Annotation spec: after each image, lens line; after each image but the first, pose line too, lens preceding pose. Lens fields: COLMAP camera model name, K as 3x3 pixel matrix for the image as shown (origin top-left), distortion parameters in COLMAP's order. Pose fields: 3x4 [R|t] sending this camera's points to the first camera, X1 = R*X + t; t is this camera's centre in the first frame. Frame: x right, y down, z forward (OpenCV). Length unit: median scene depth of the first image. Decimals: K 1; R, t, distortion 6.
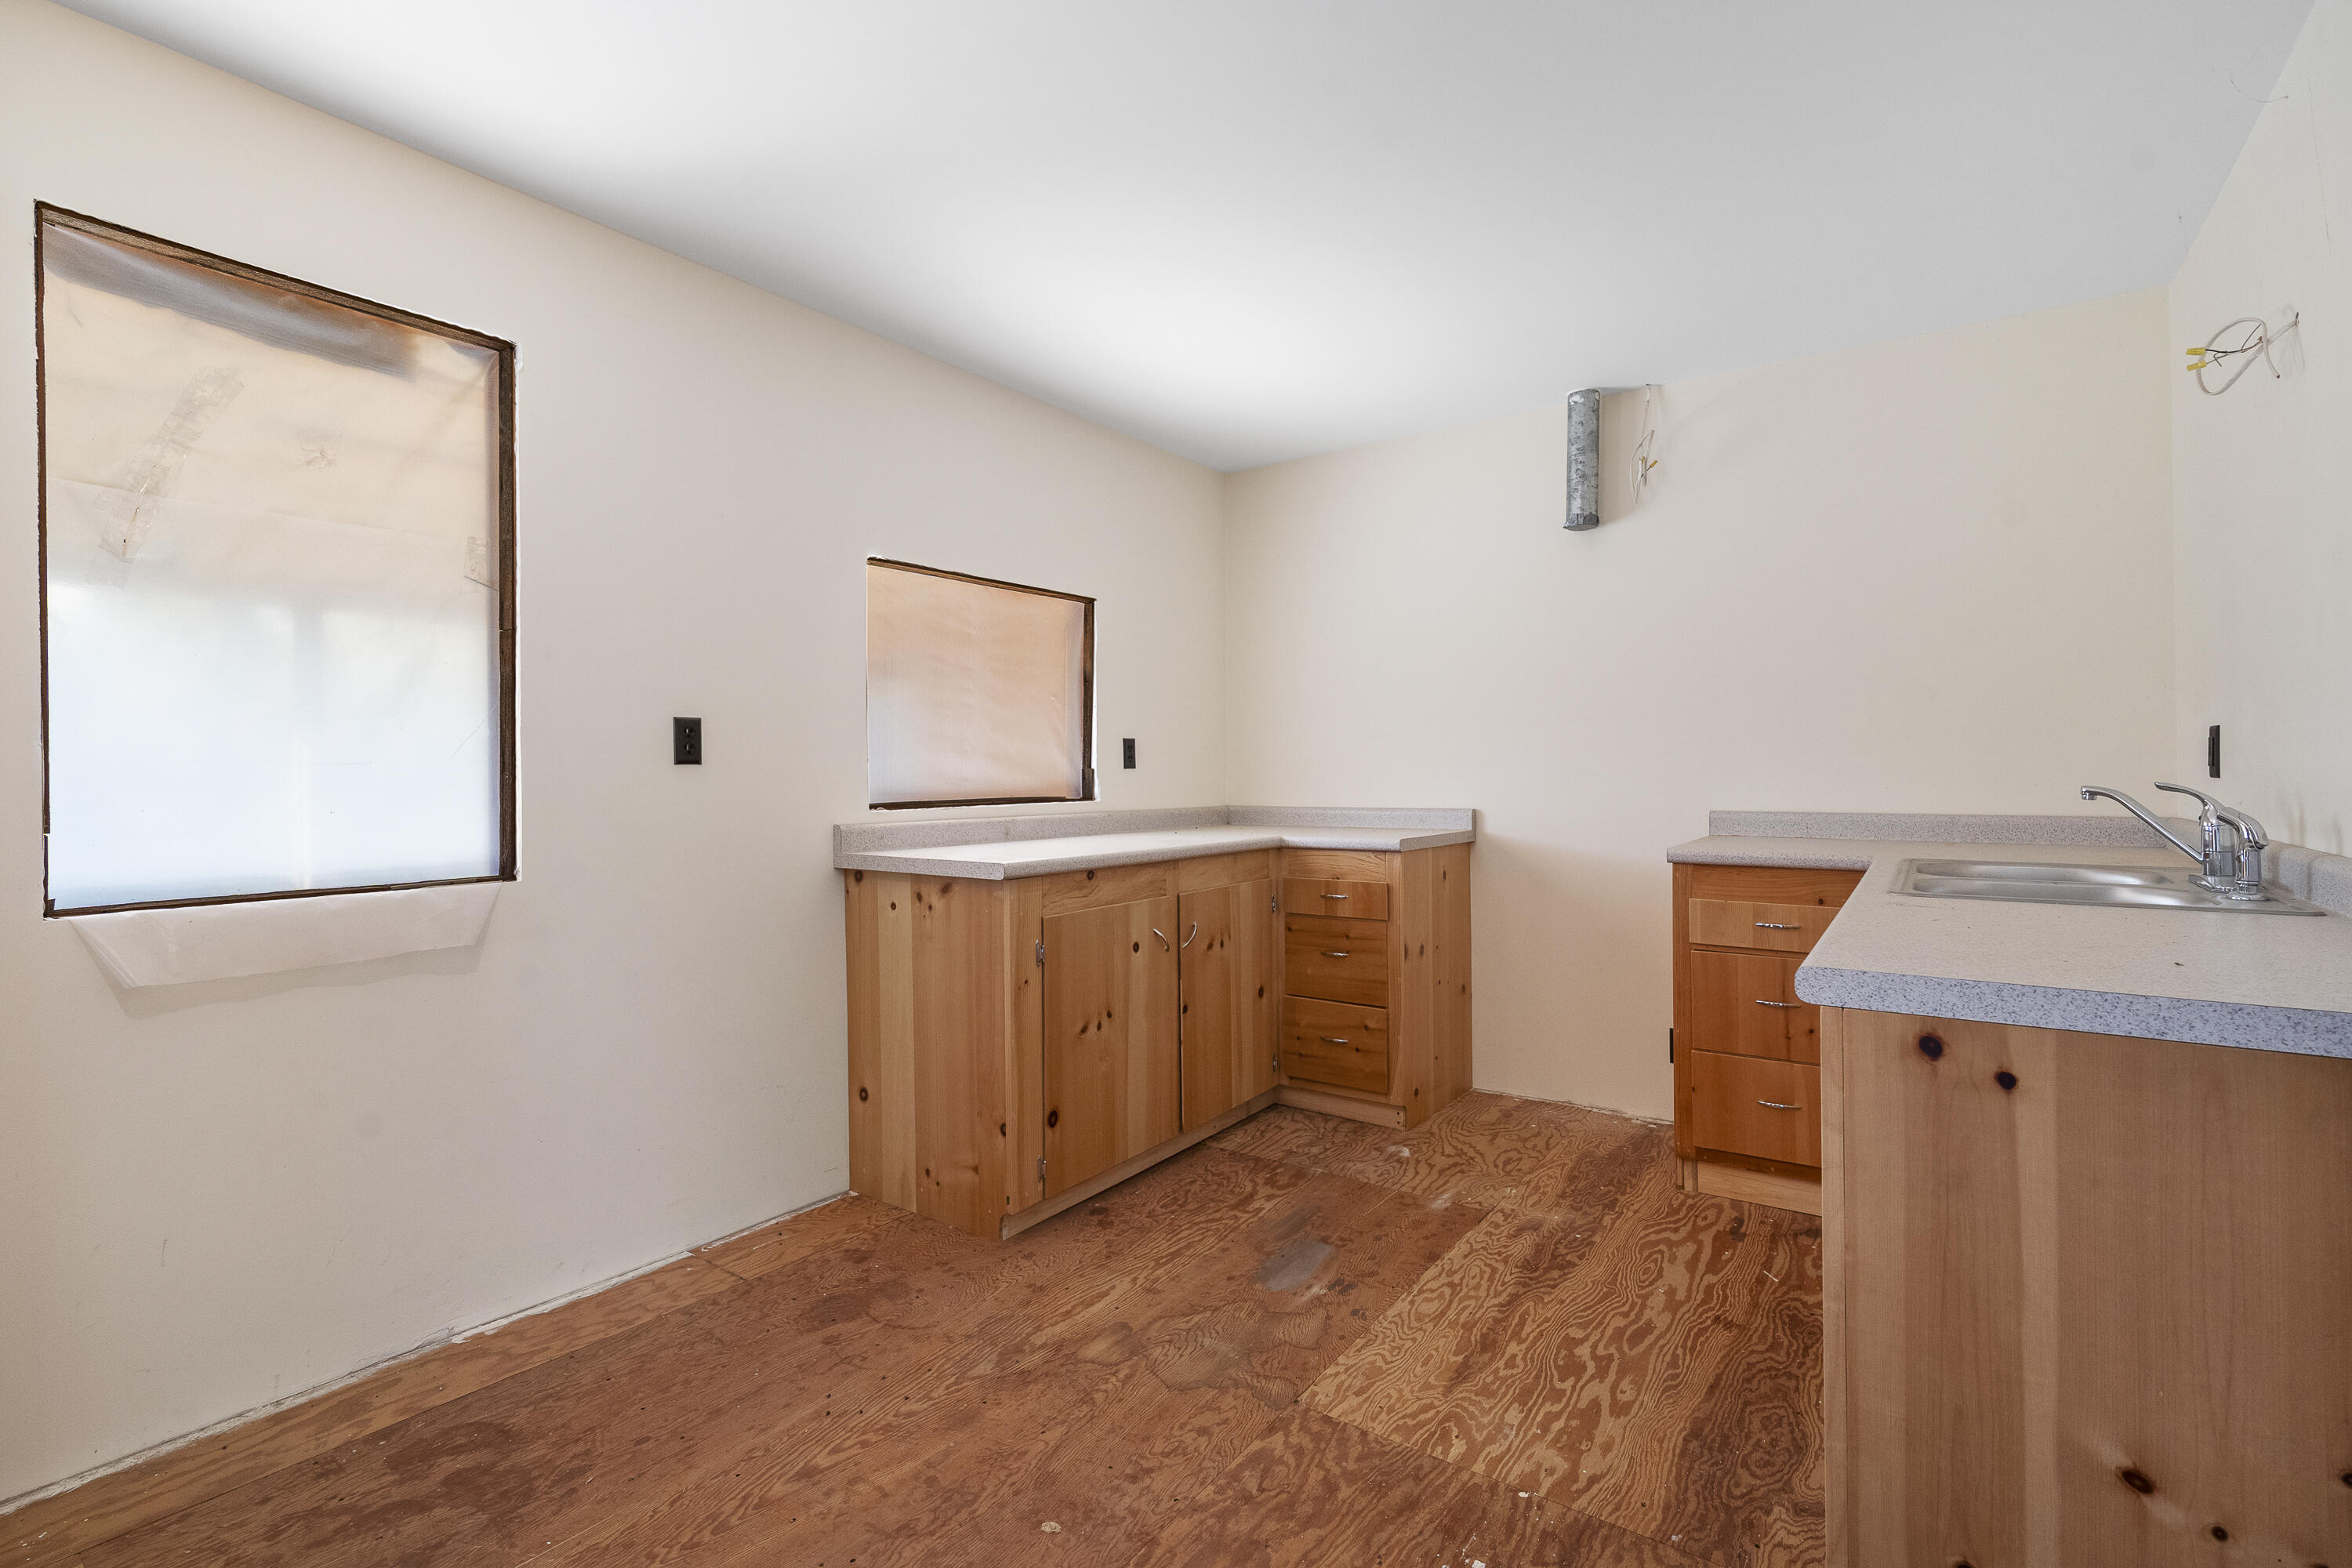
lens RADIAL K [[1118.4, 0, 1178.5], [0, 1118.4, 778.6], [0, 0, 1]] dist [-0.012895, 0.002929]
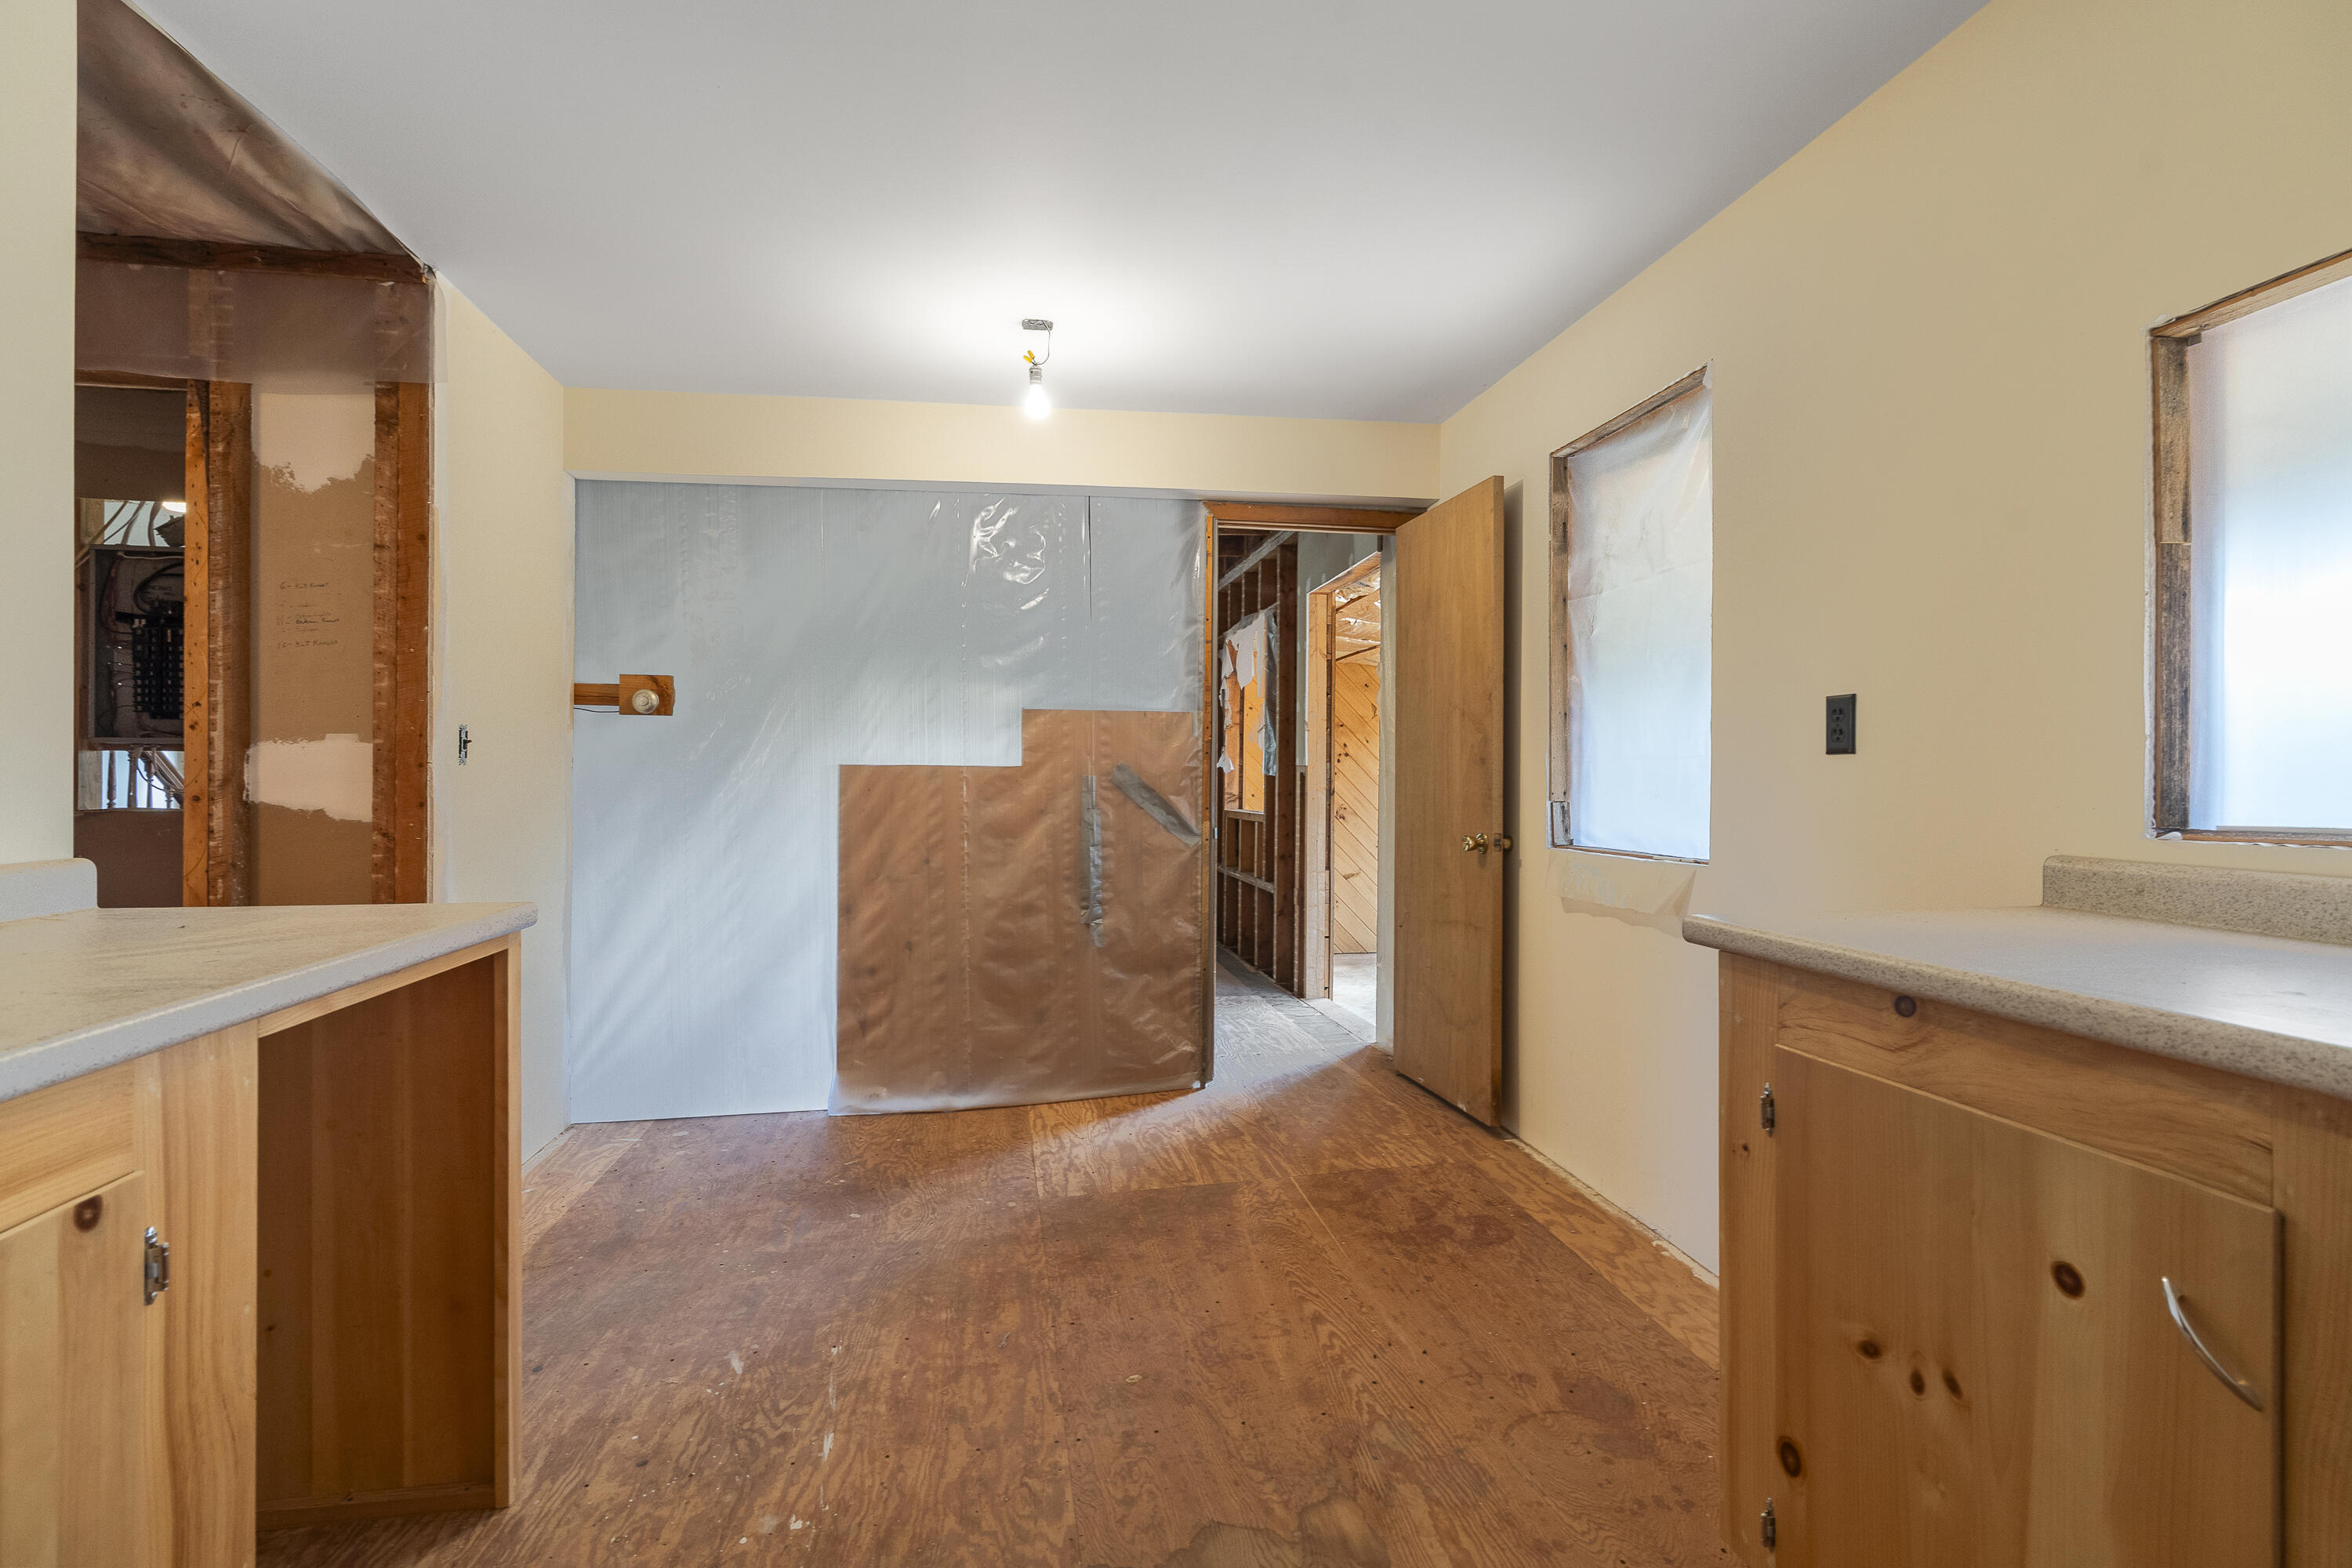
lens RADIAL K [[1118.4, 0, 1171.4], [0, 1118.4, 790.8], [0, 0, 1]] dist [-0.012895, 0.002929]
pose [[-0.725768, 0.014557, -0.687785, 0.633089], [0.000698, 0.999791, 0.020425, -0.004322], [0.687939, 0.014344, -0.725627, 1.742578]]
